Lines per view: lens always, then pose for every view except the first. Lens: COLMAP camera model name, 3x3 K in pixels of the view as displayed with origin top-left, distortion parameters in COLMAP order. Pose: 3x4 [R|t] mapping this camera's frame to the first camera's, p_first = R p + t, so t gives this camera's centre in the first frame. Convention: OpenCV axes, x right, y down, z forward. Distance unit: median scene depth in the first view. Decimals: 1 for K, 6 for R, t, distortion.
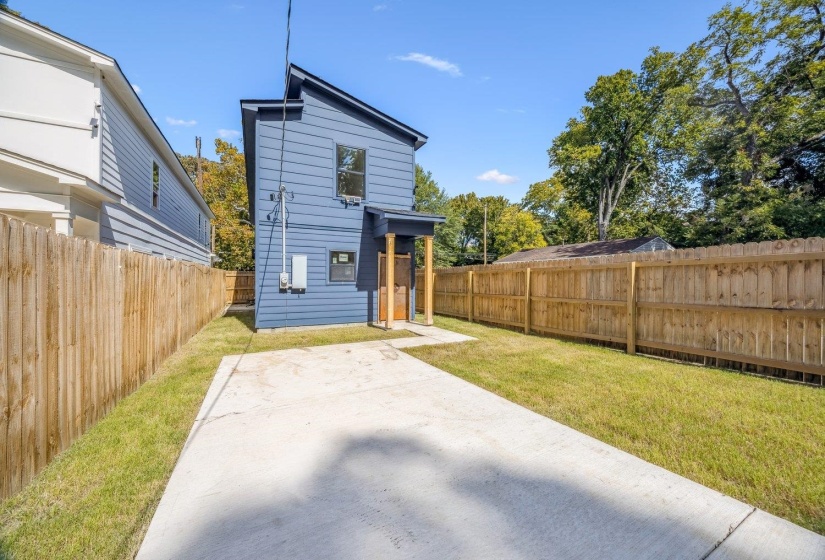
lens RADIAL K [[315.0, 0, 419.2], [0, 315.0, 277.9], [0, 0, 1]] dist [-0.001138, -0.000136]
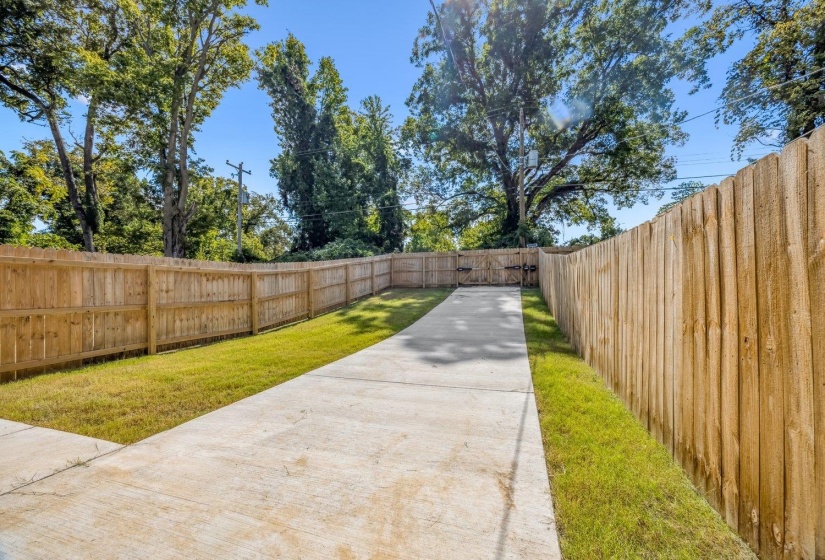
lens RADIAL K [[315.0, 0, 419.2], [0, 315.0, 277.9], [0, 0, 1]] dist [-0.001138, -0.000136]
pose [[-0.710364, 0.039003, 0.702753, -0.702261], [0.006997, 0.998805, -0.048362, 0.050077], [-0.703800, -0.029437, -0.709788, 1.206075]]
